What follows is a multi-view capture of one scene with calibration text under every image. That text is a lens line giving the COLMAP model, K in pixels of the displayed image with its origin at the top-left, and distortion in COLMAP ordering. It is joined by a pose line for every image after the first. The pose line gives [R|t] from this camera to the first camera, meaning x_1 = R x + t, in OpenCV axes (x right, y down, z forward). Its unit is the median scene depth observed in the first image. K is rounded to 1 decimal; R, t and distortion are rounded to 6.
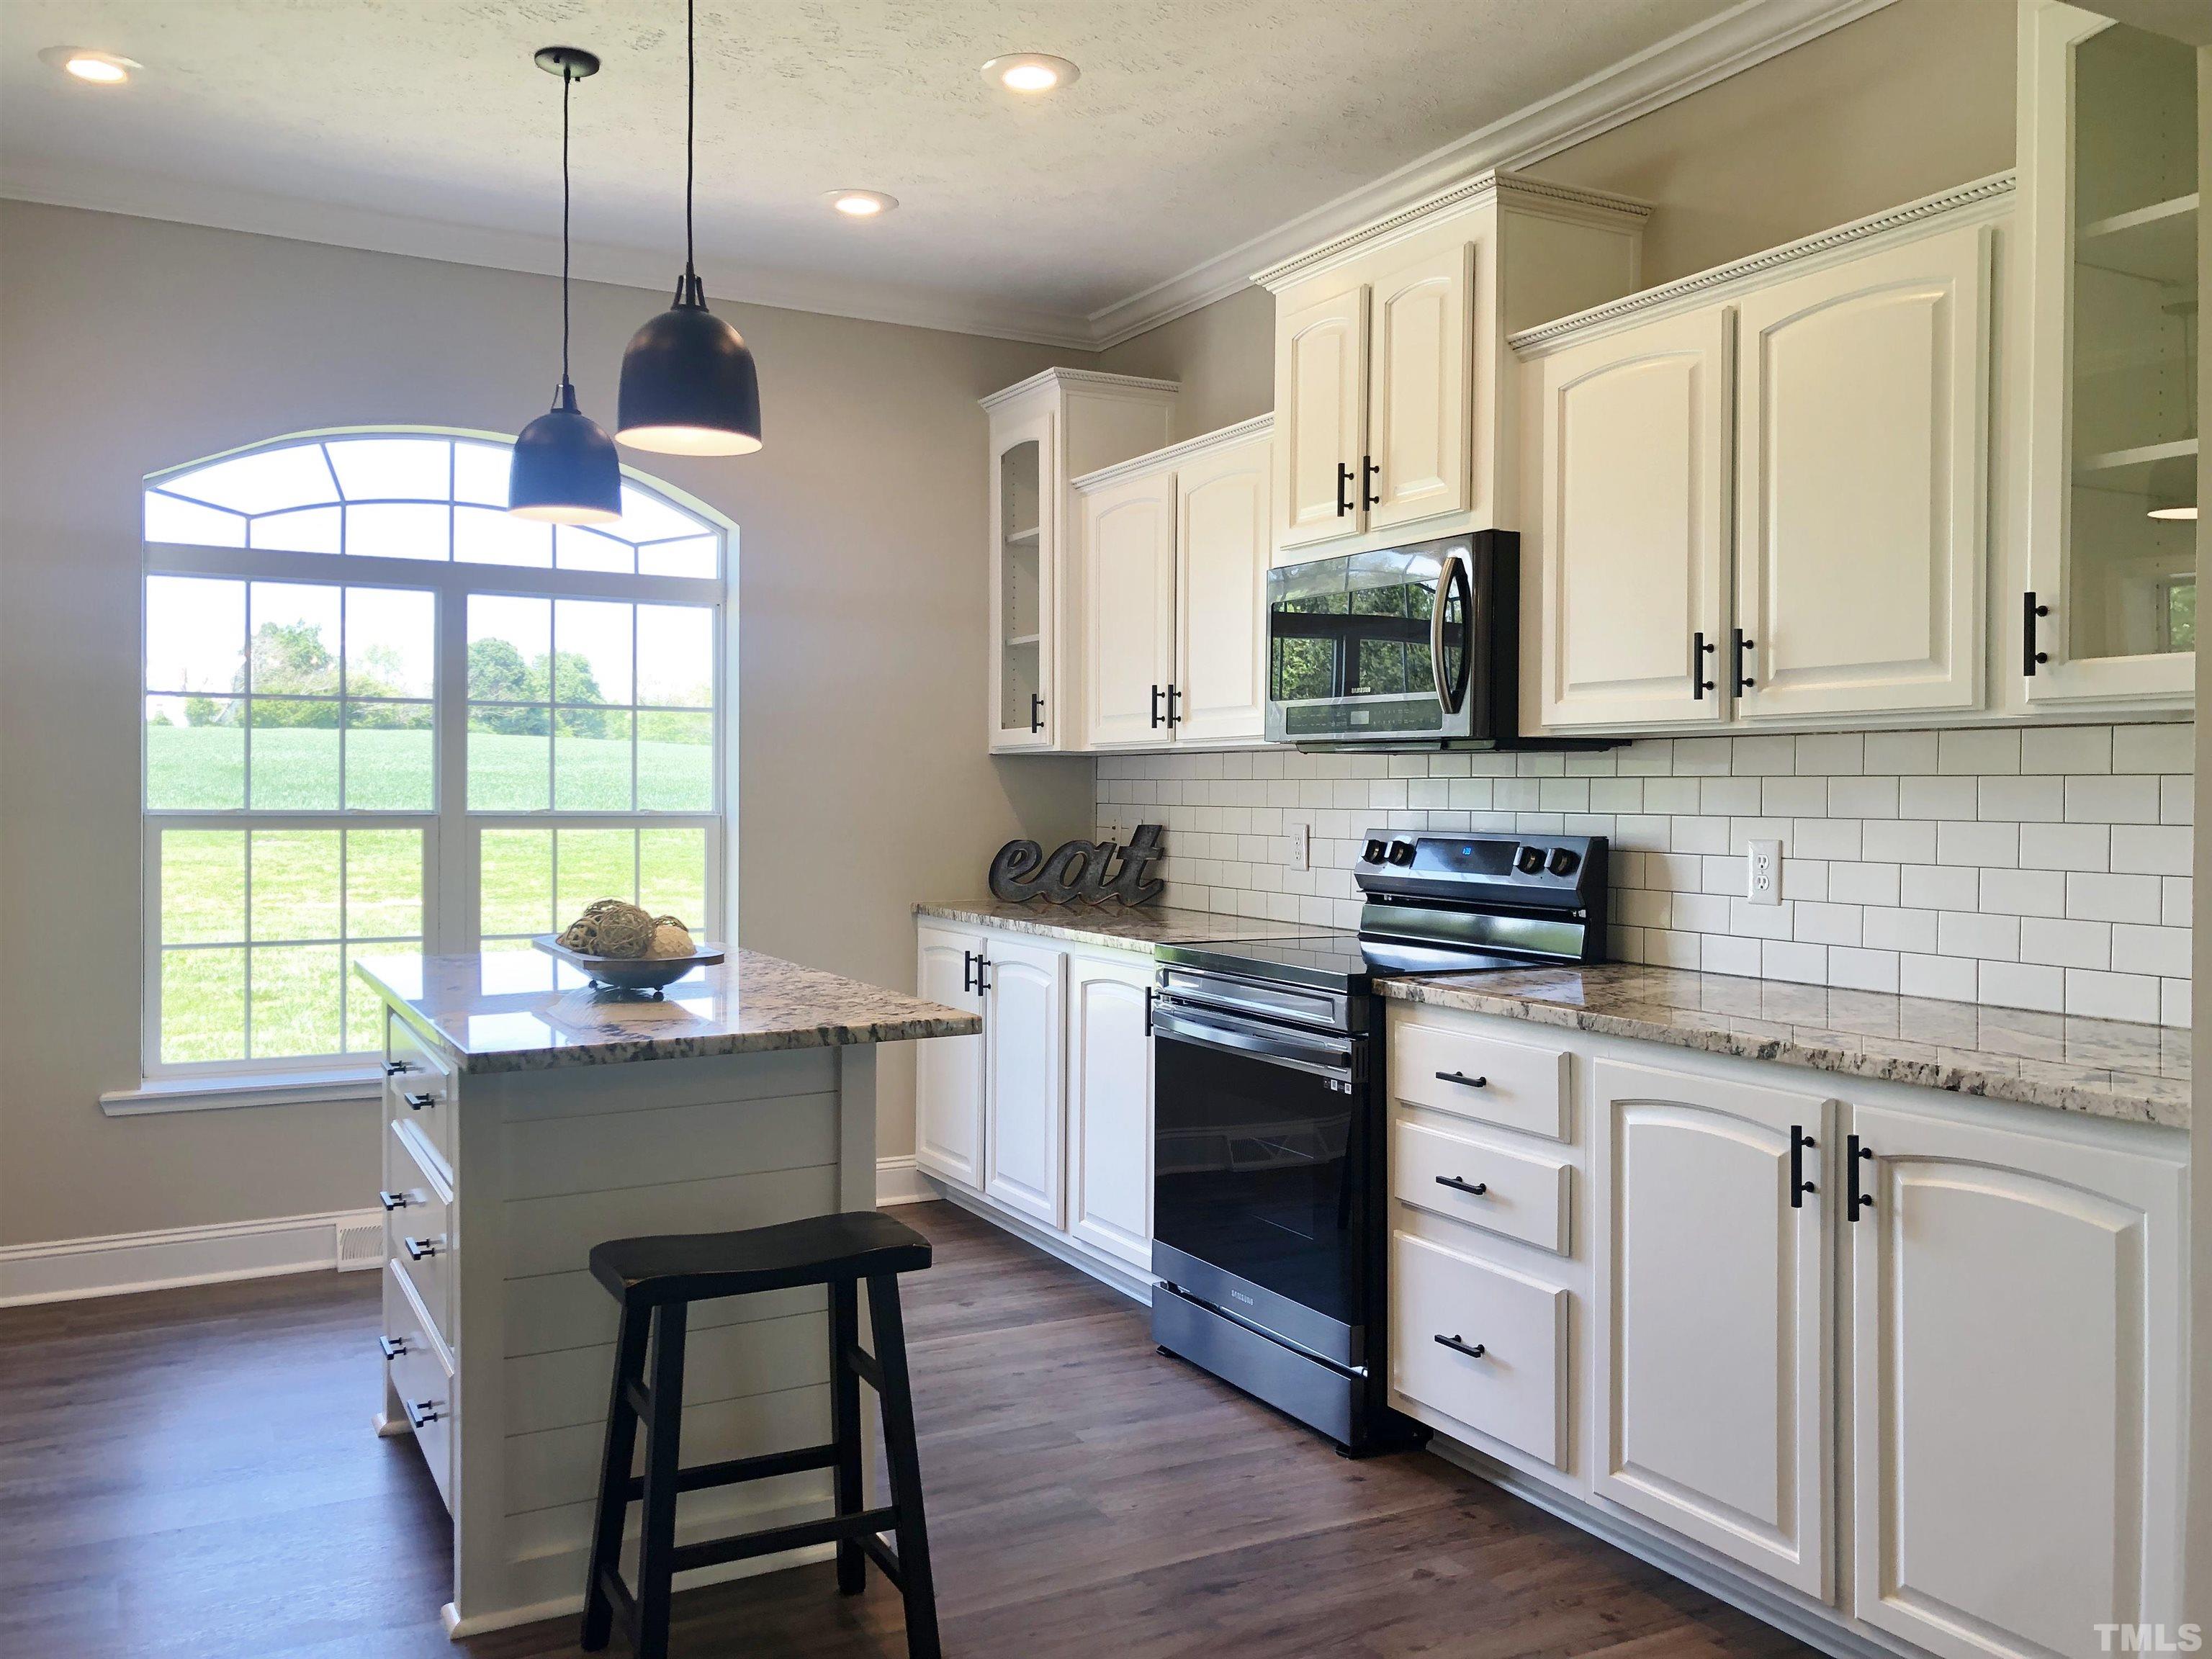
lens RADIAL K [[1810.2, 0, 1097.3], [0, 1810.2, 796.8], [0, 0, 1]] dist [0.059401, -0.084898]
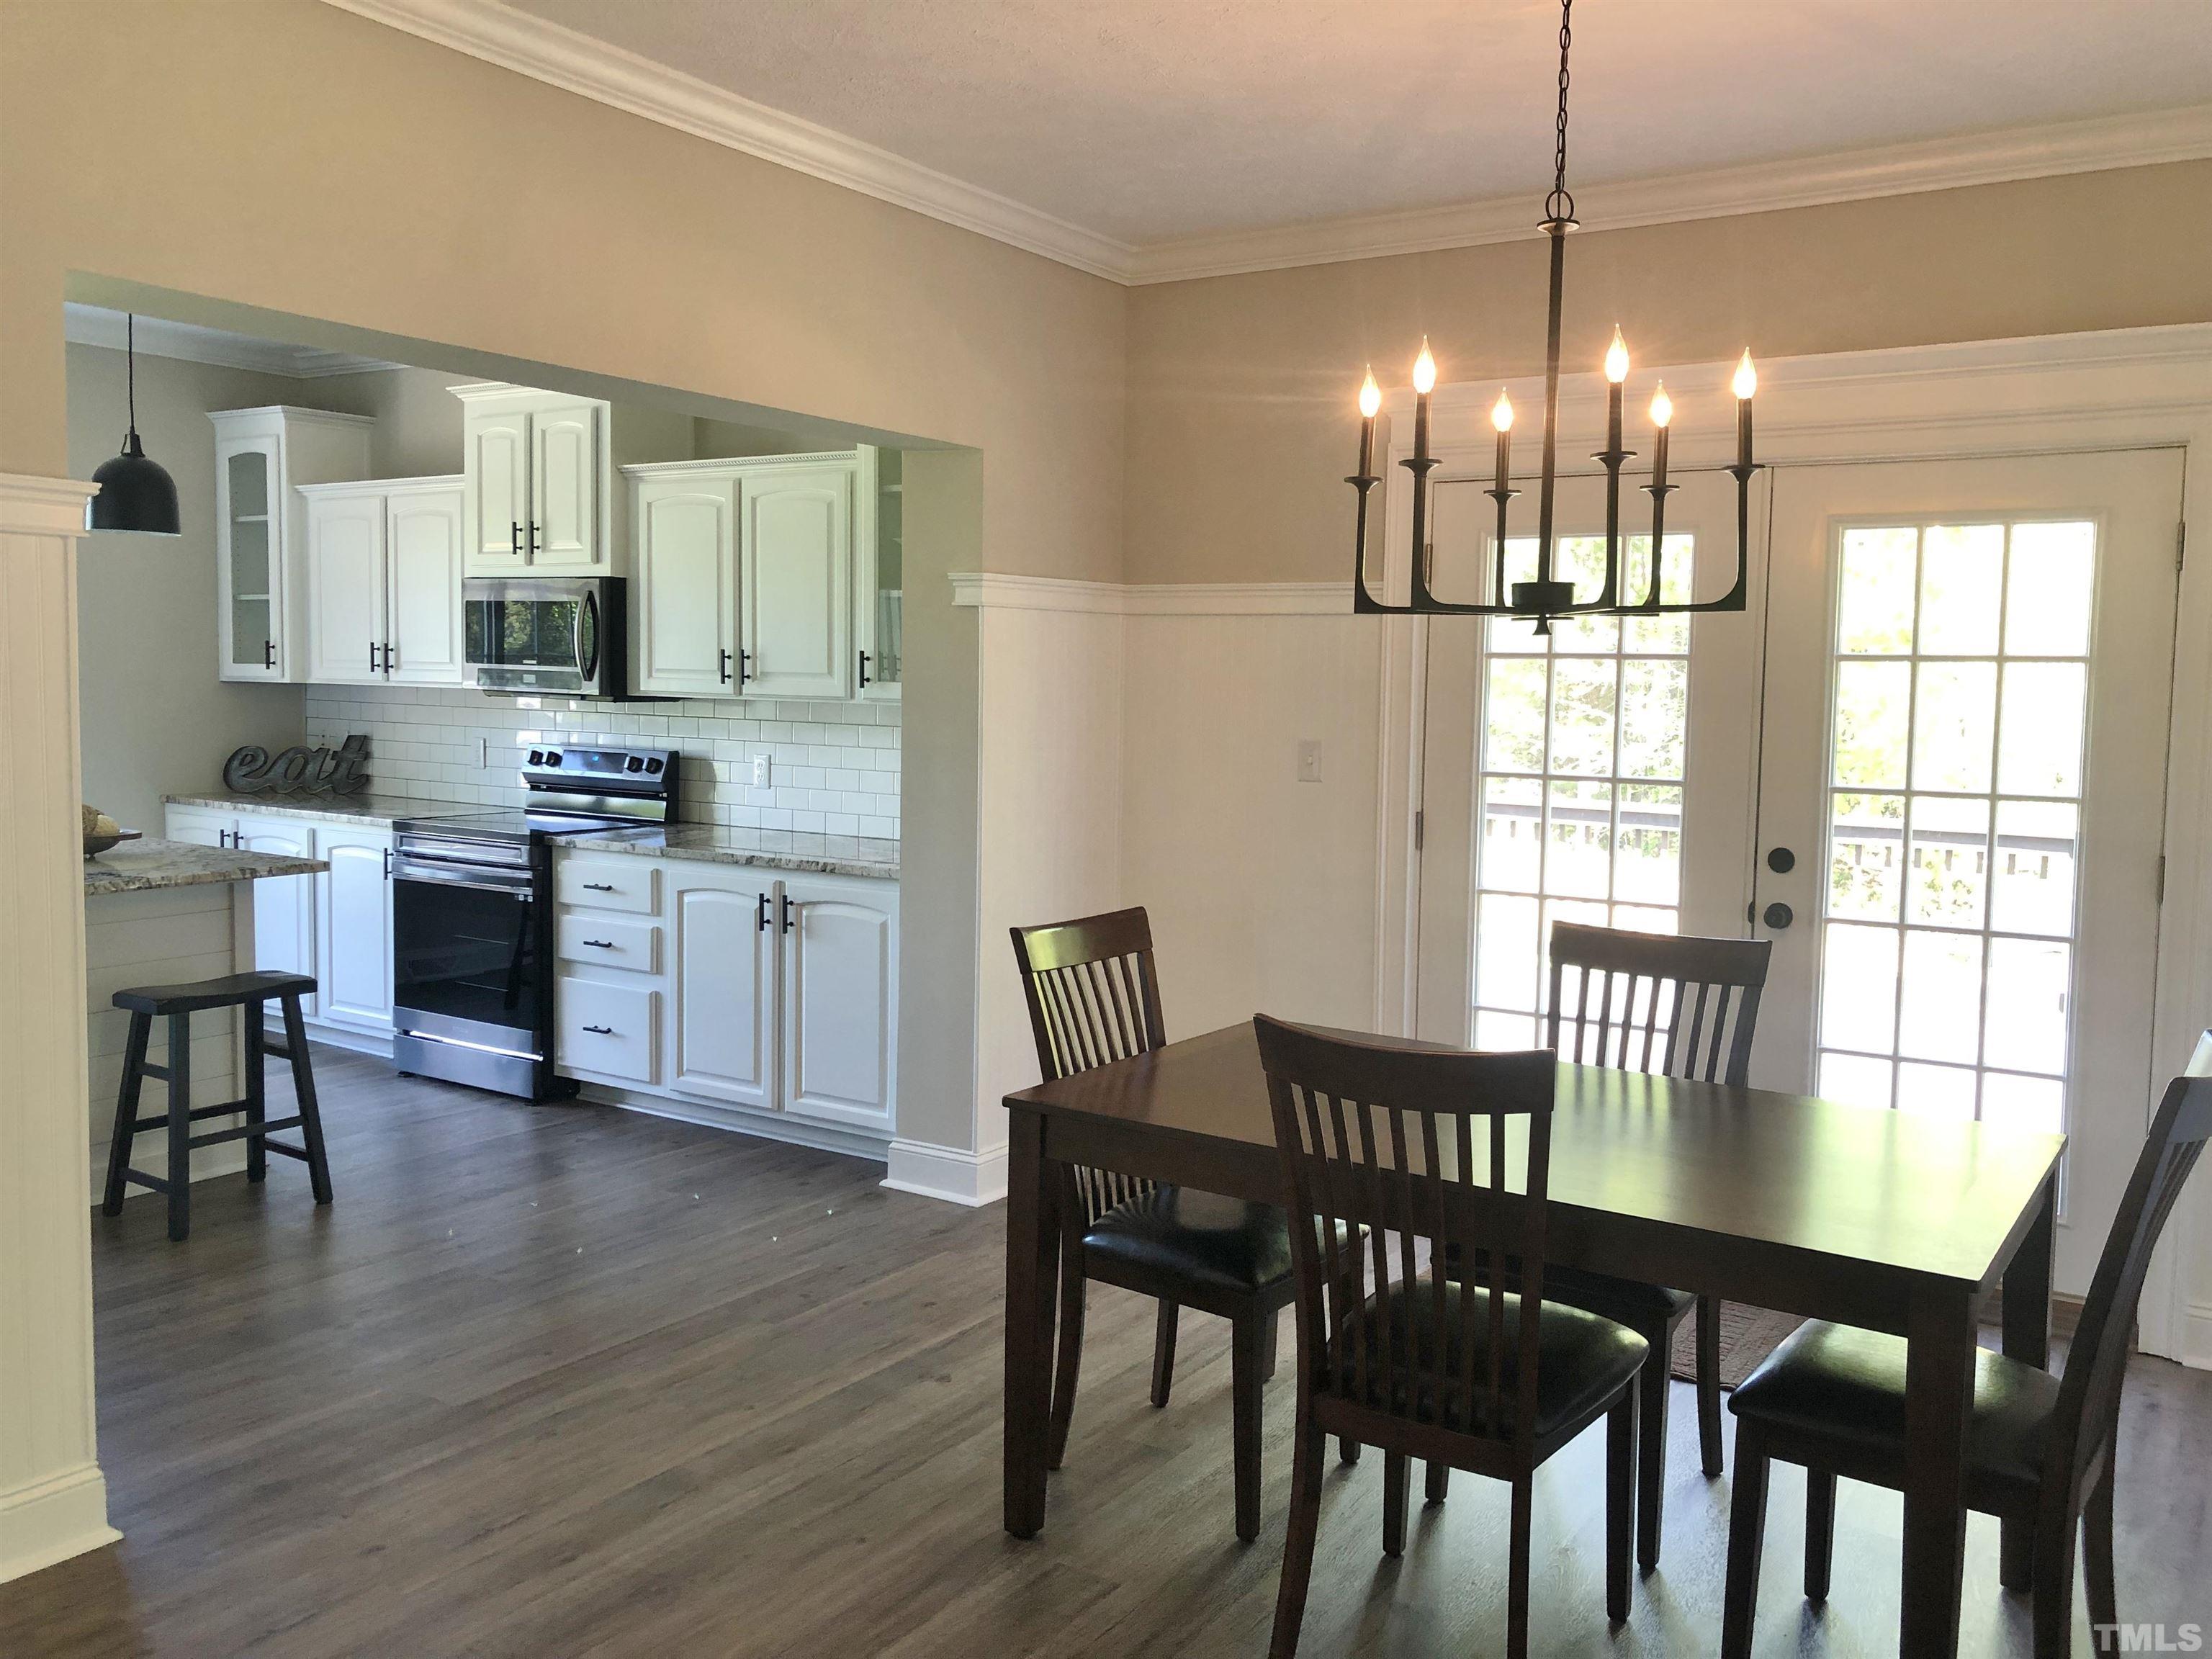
lens RADIAL K [[1810.2, 0, 1127.0], [0, 1810.2, 806.3], [0, 0, 1]] dist [0.059401, -0.084898]
pose [[0.876147, -0.025203, 0.481384, -0.186997], [-0.012533, 0.997104, 0.075014, -0.061950], [-0.481881, -0.071757, 0.873294, -0.748445]]
